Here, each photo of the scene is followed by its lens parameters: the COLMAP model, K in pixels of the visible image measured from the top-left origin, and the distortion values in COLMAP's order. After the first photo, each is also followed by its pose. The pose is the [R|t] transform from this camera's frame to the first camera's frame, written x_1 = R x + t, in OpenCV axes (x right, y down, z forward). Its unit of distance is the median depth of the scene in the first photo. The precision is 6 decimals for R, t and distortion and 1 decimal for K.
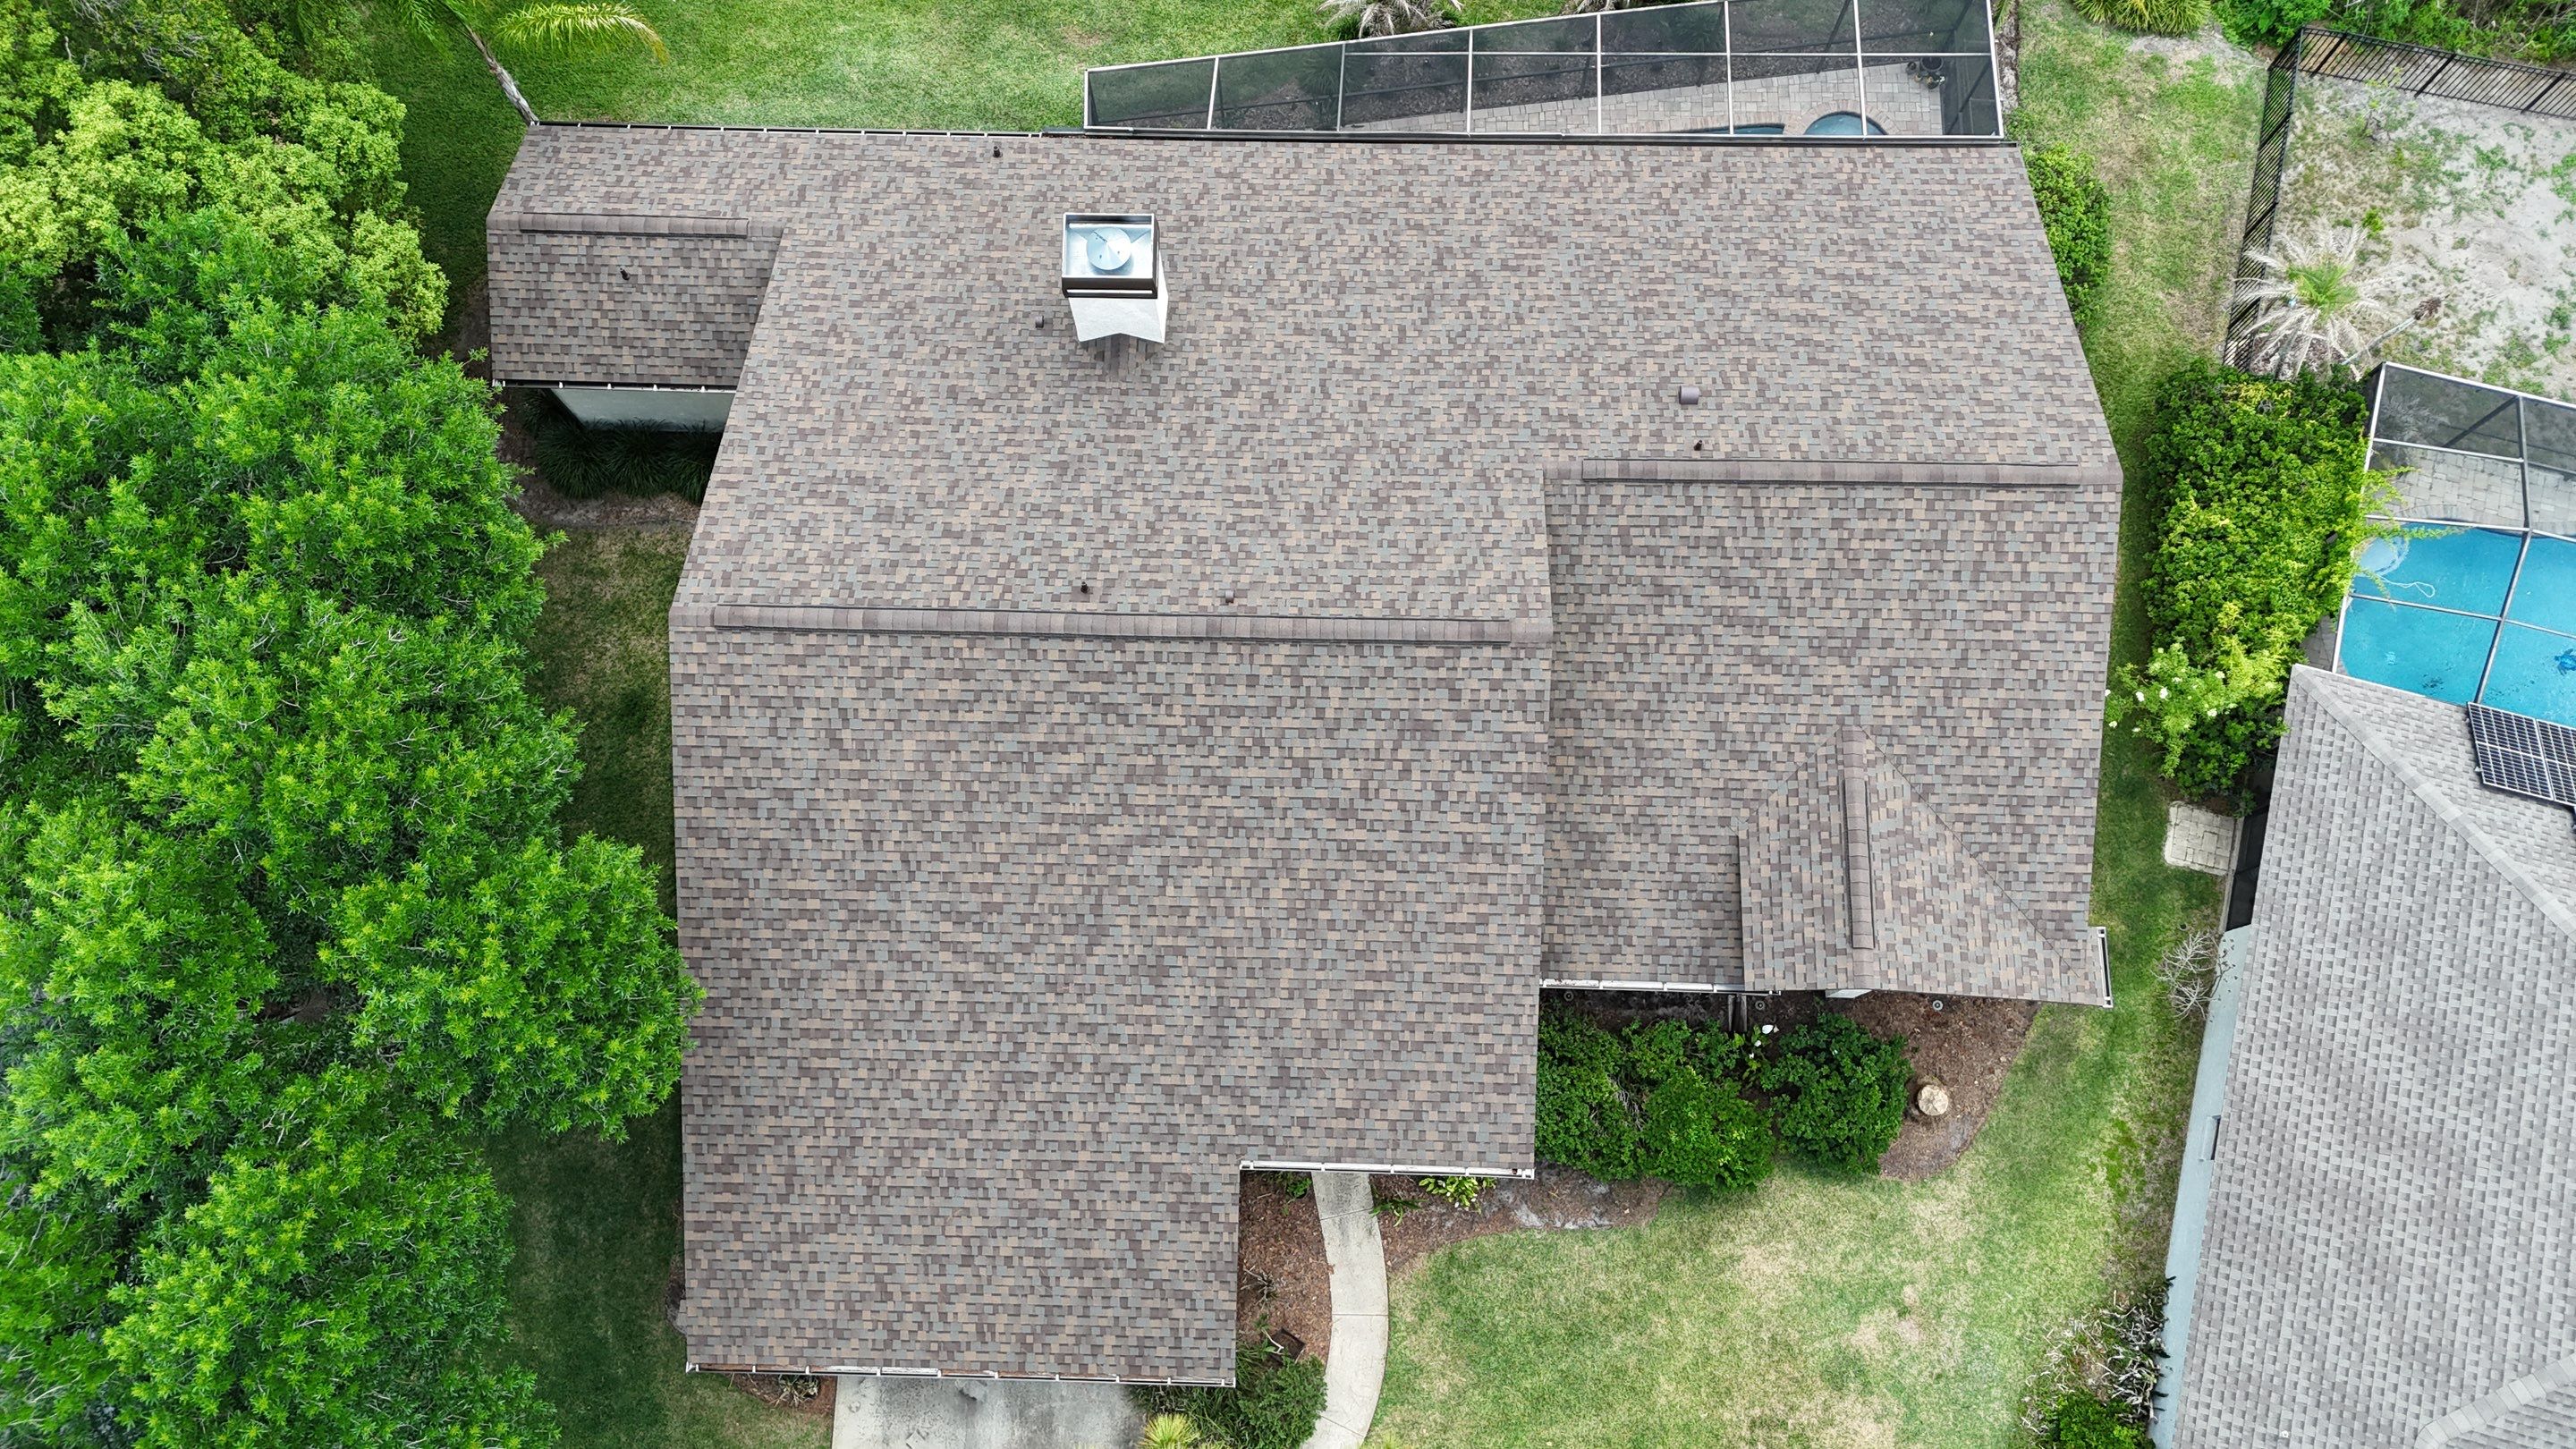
lens RADIAL K [[1881.8, 0, 1288.0], [0, 1881.8, 724.5], [0, 0, 1]] dist [0.078583, -0.074344]
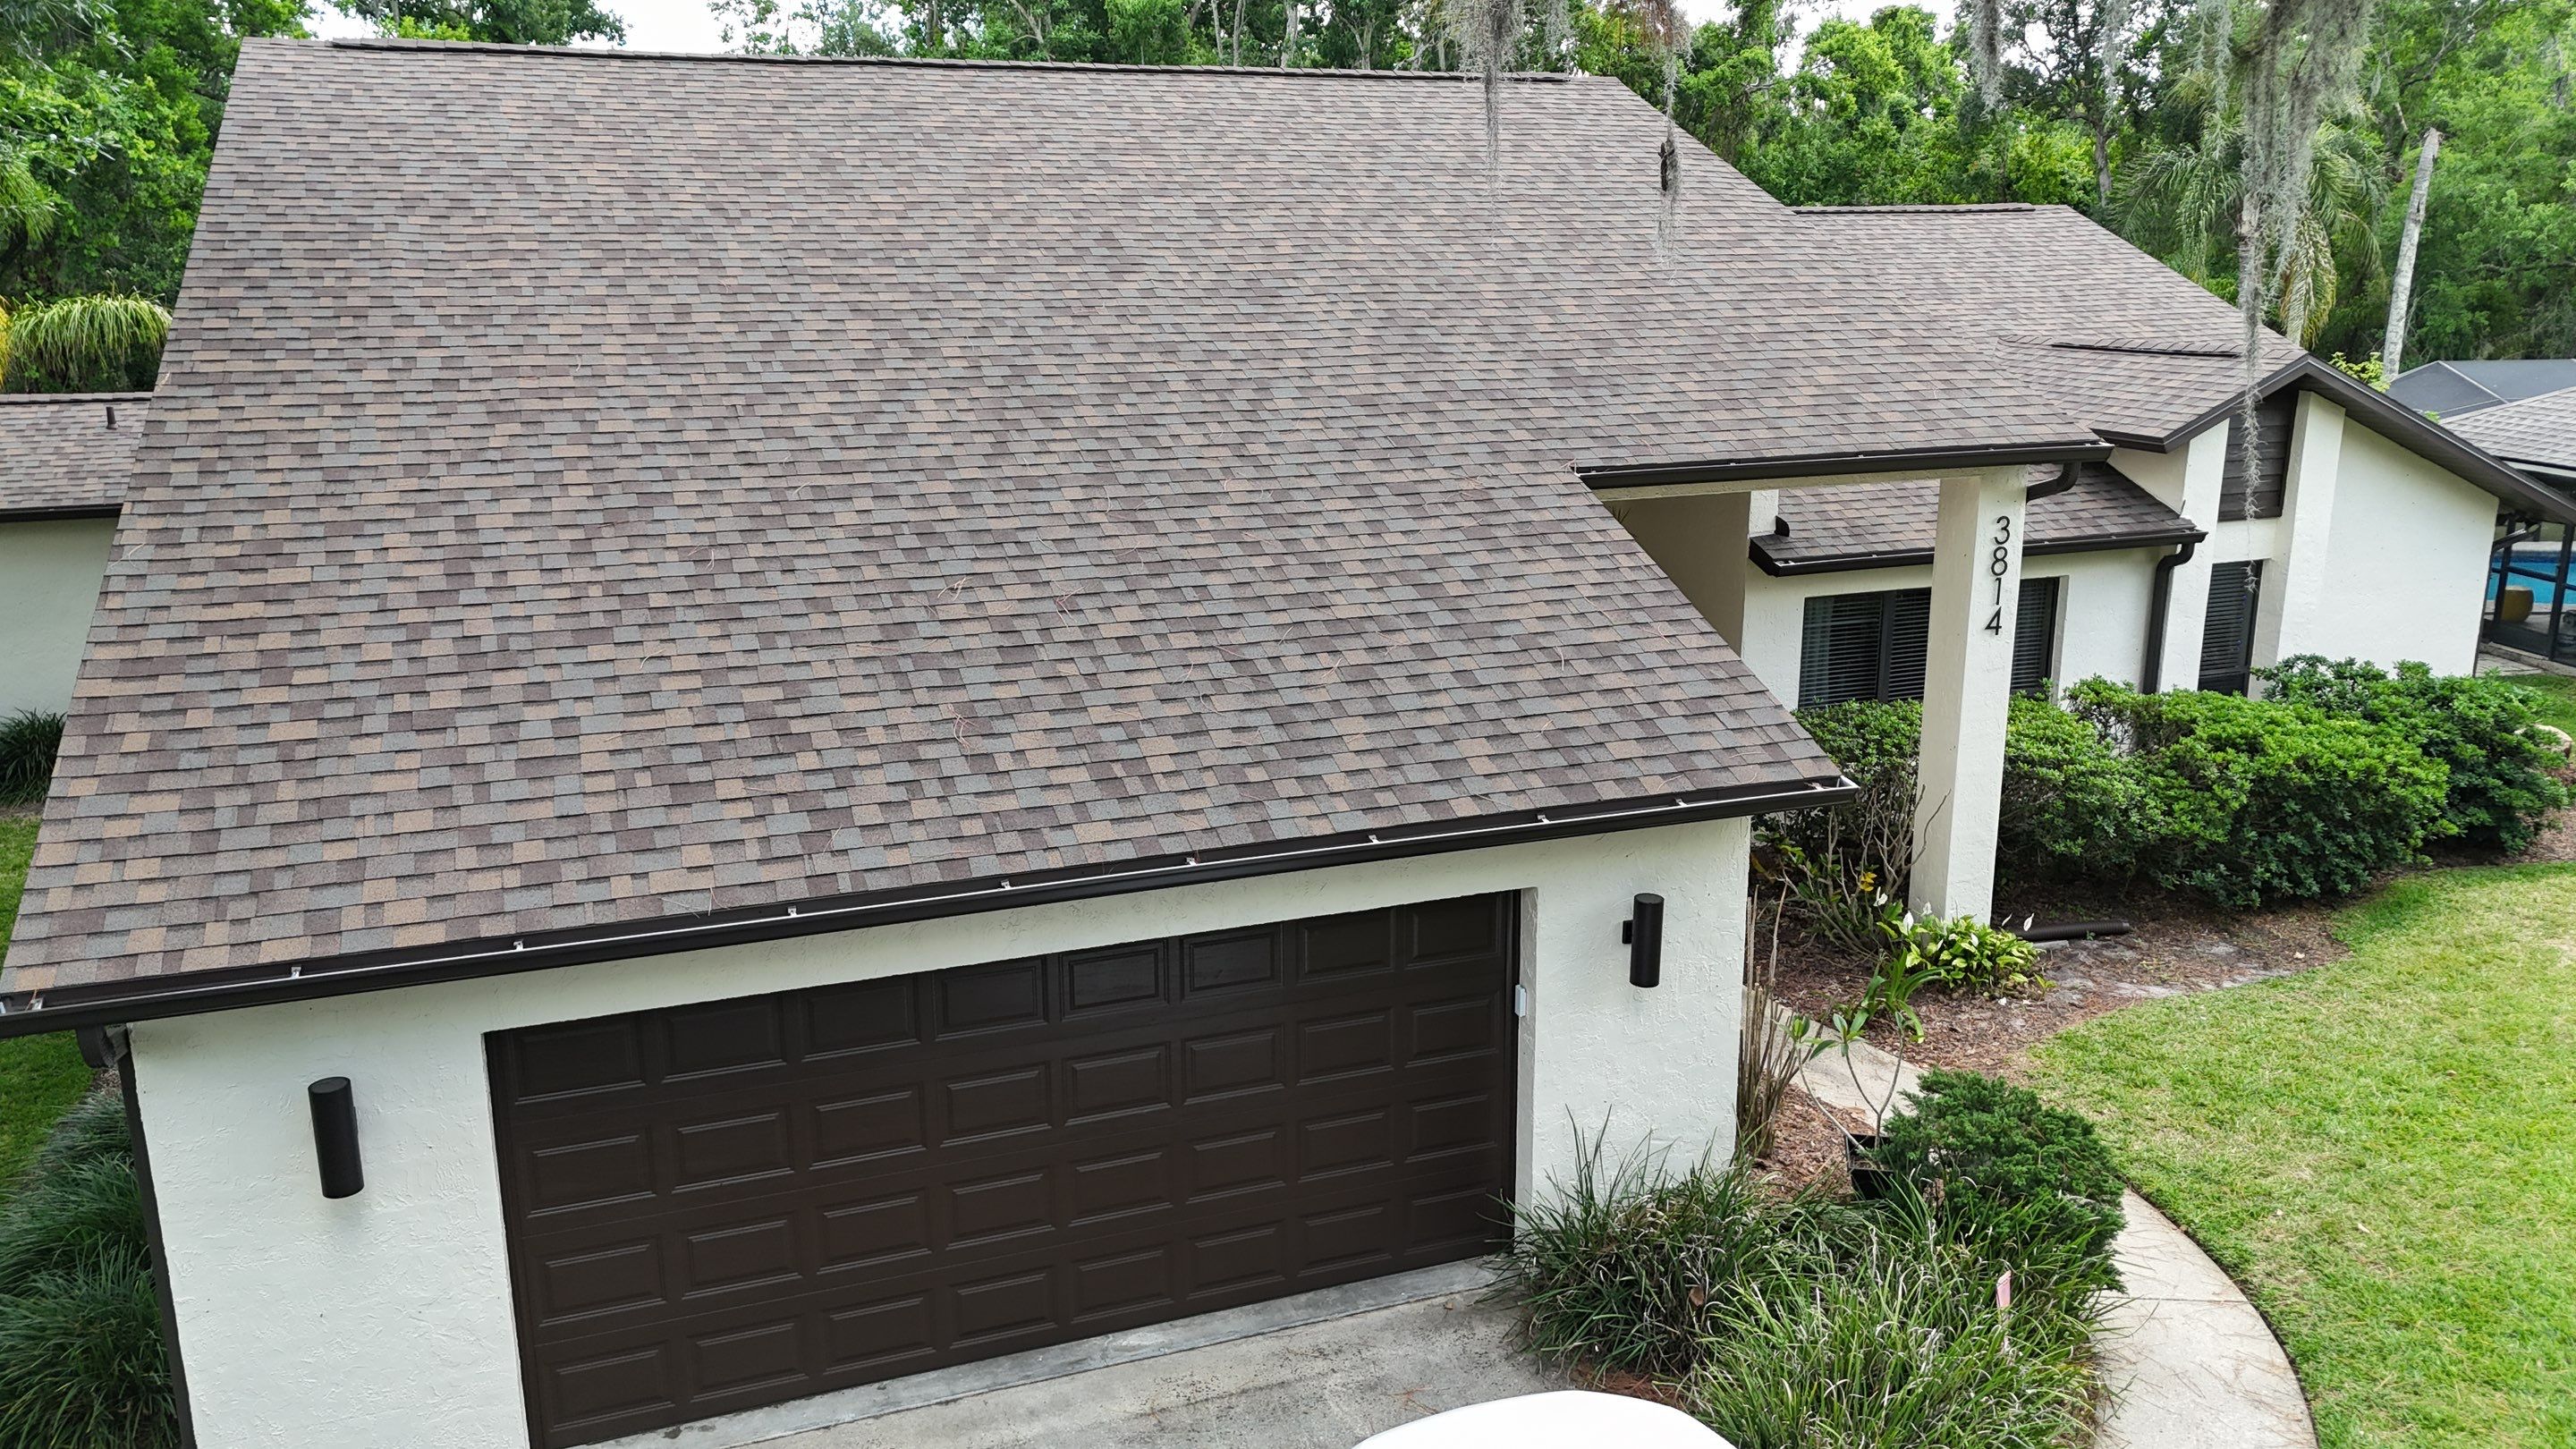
lens RADIAL K [[1891.6, 0, 1288.0], [0, 1891.6, 724.5], [0, 0, 1]] dist [0.066431, -0.069247]
pose [[0.927979, -0.076160, 0.364766, -0.243535], [0.356867, 0.463354, -0.811140, 0.572464], [-0.107239, 0.882895, 0.457162, 0.822189]]
